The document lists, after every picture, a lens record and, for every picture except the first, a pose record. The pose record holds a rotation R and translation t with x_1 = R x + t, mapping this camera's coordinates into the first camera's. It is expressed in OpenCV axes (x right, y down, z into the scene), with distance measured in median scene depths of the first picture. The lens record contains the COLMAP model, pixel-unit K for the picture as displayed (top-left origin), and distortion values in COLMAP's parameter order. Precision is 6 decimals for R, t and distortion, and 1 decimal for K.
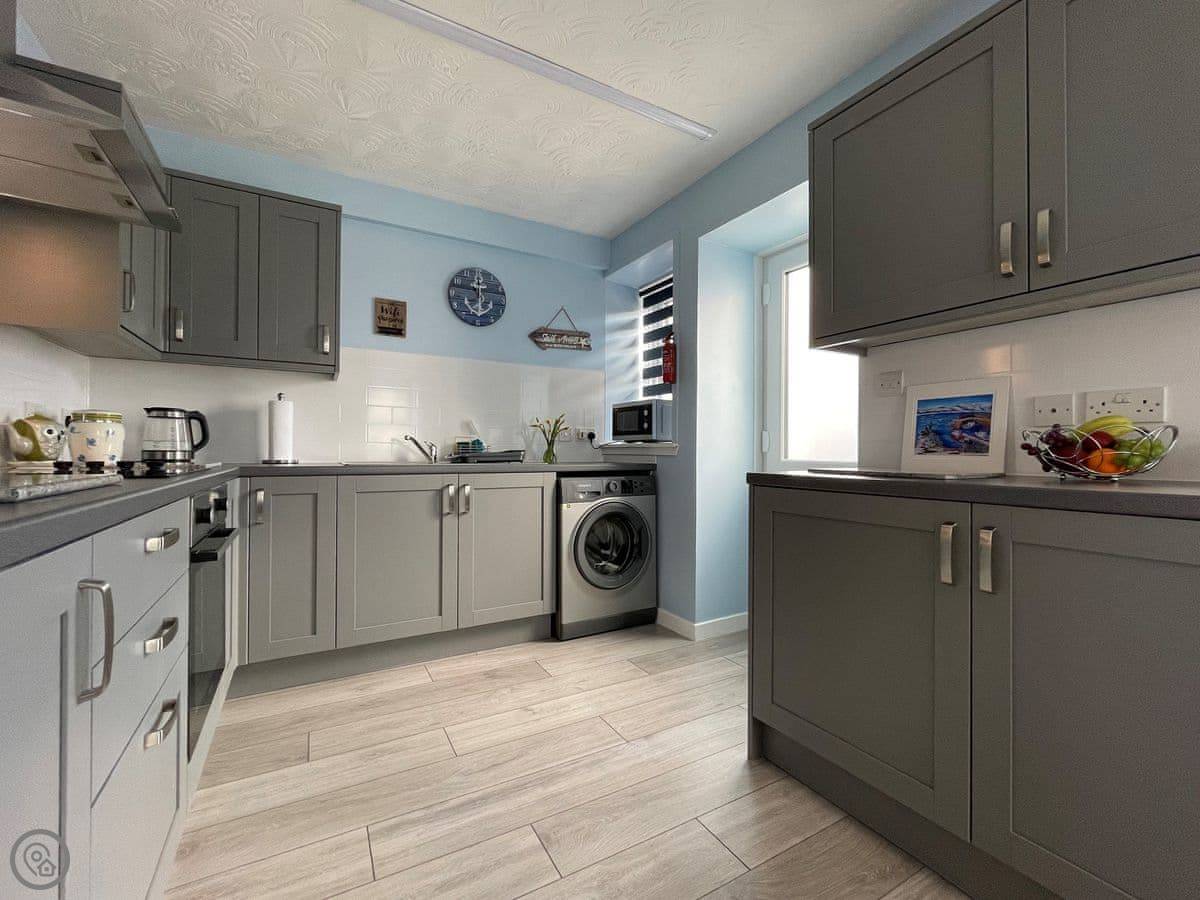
lens RADIAL K [[509.4, 0, 600.0], [0, 509.4, 450.0], [0, 0, 1]] dist [0.000660, -0.000232]
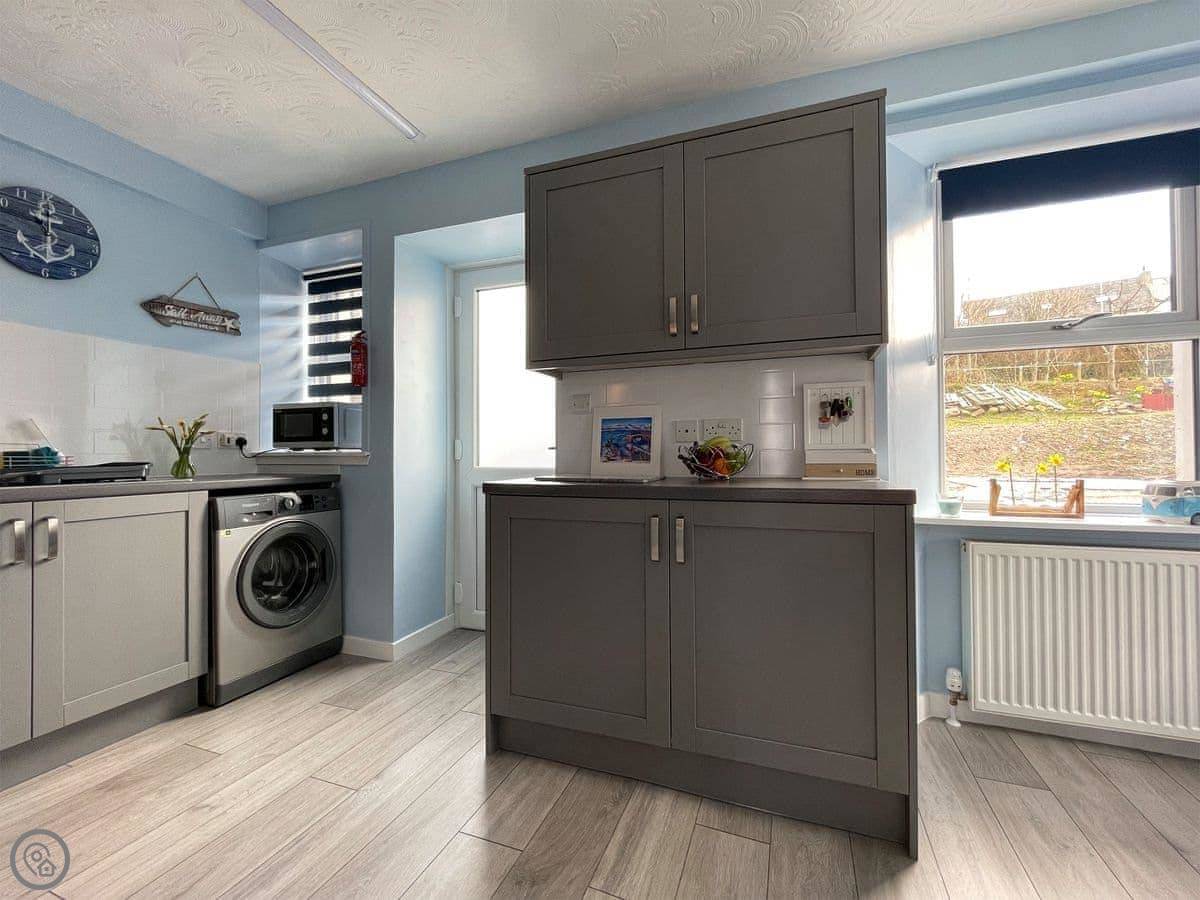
lens RADIAL K [[509.4, 0, 600.0], [0, 509.4, 450.0], [0, 0, 1]] dist [0.000660, -0.000232]
pose [[0.770723, -0.003187, 0.637163, -0.118323], [0.006515, 0.999975, -0.002879, -0.011430], [-0.637137, 0.006370, 0.770724, 0.024278]]
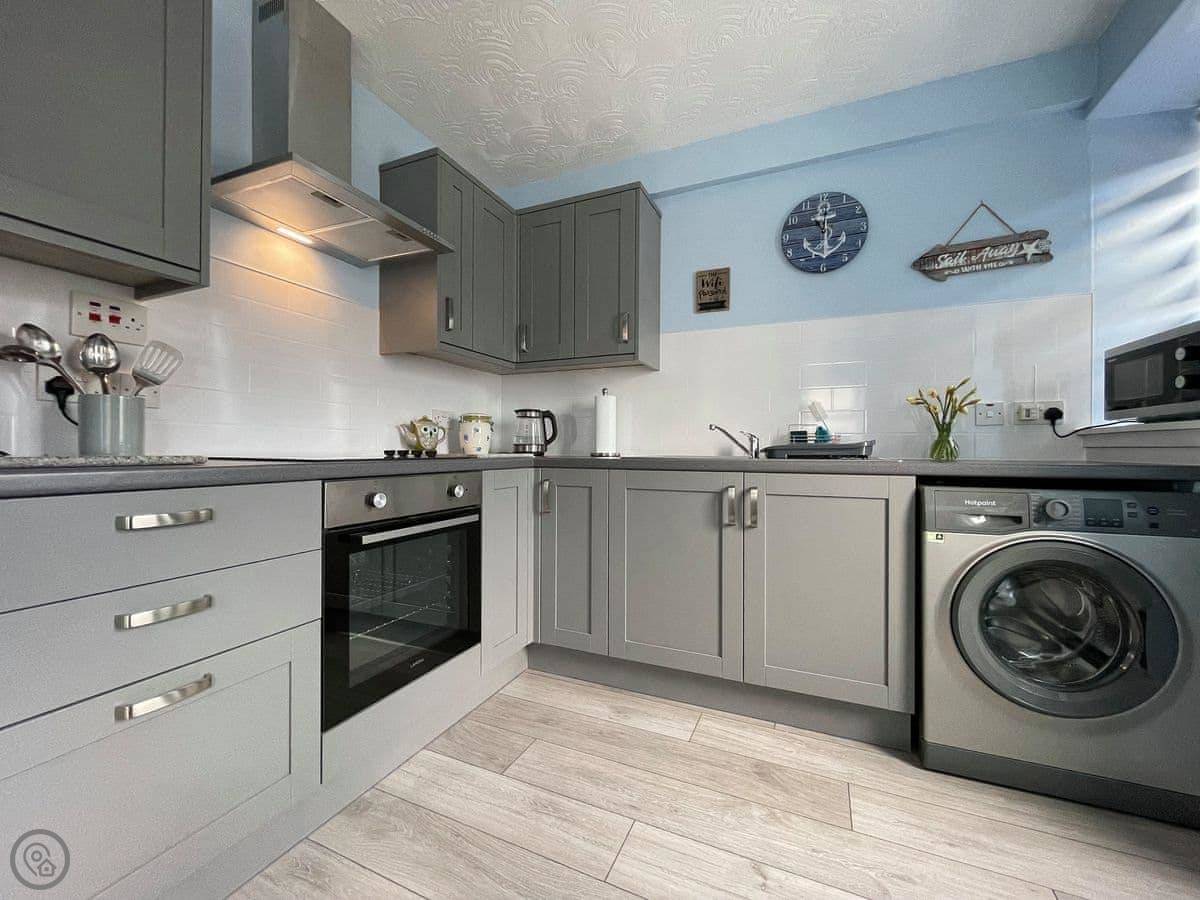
lens RADIAL K [[485.4, 0, 600.0], [0, 485.4, 450.0], [0, 0, 1]] dist [-0.002078, -0.000174]
pose [[0.592043, -0.002348, -0.805903, 0.147211], [0.002761, 0.999996, -0.000885, 0.013039], [0.805901, -0.001702, 0.592047, 0.370650]]
